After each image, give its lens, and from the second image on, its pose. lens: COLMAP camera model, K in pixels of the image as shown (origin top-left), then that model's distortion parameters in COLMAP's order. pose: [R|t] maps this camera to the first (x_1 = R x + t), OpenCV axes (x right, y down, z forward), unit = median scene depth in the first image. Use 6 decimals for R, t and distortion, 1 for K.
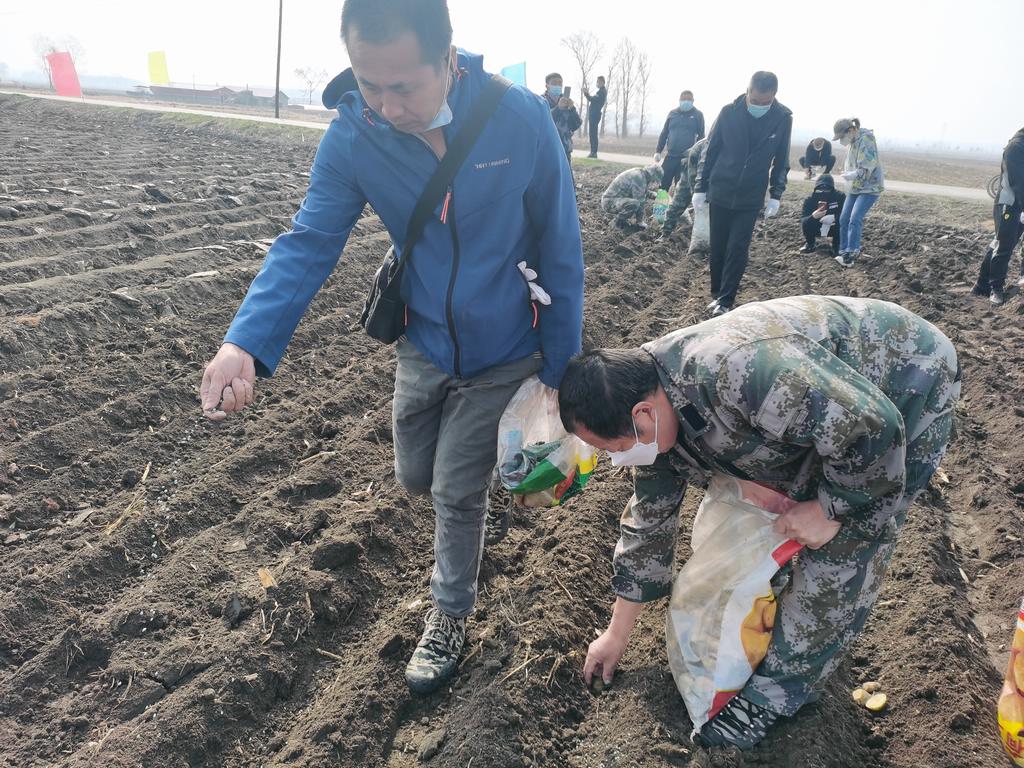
lens RADIAL K [[789.7, 0, 516.7], [0, 789.7, 384.7], [0, 0, 1]] dist [0.057376, -0.057816]
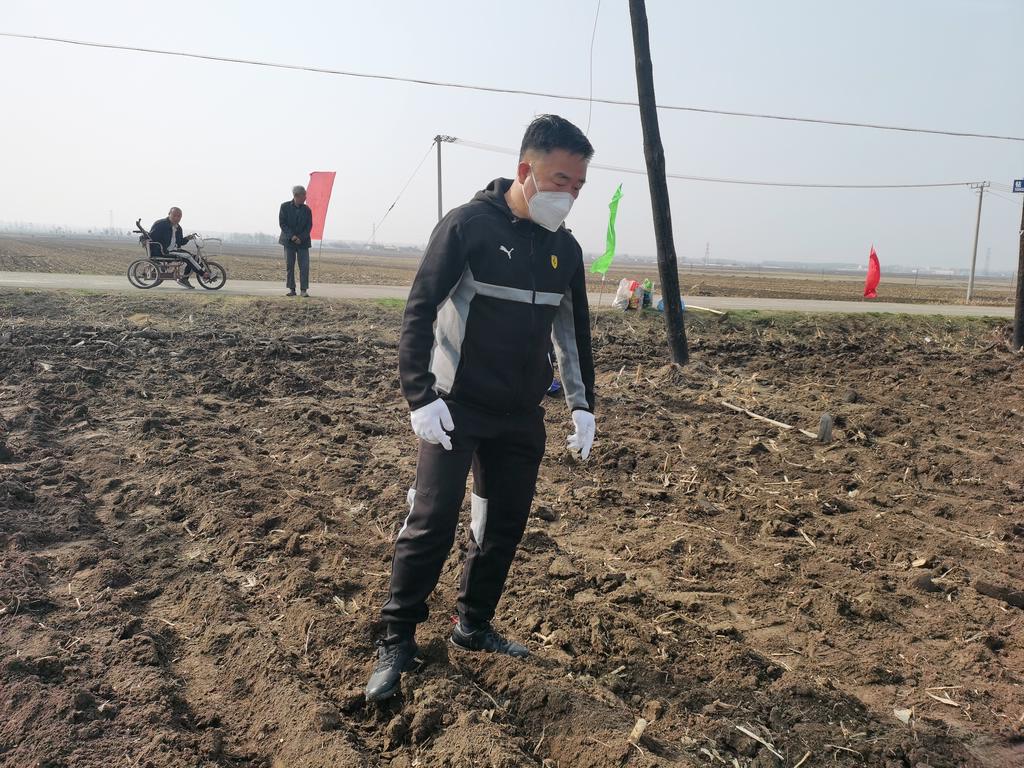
lens RADIAL K [[789.7, 0, 516.7], [0, 789.7, 384.7], [0, 0, 1]] dist [0.057376, -0.057816]
pose [[0.597142, -0.176361, 0.782507, 0.162123], [0.254572, 0.966765, 0.023621, -0.052555], [-0.760667, 0.185099, 0.622193, 0.189441]]
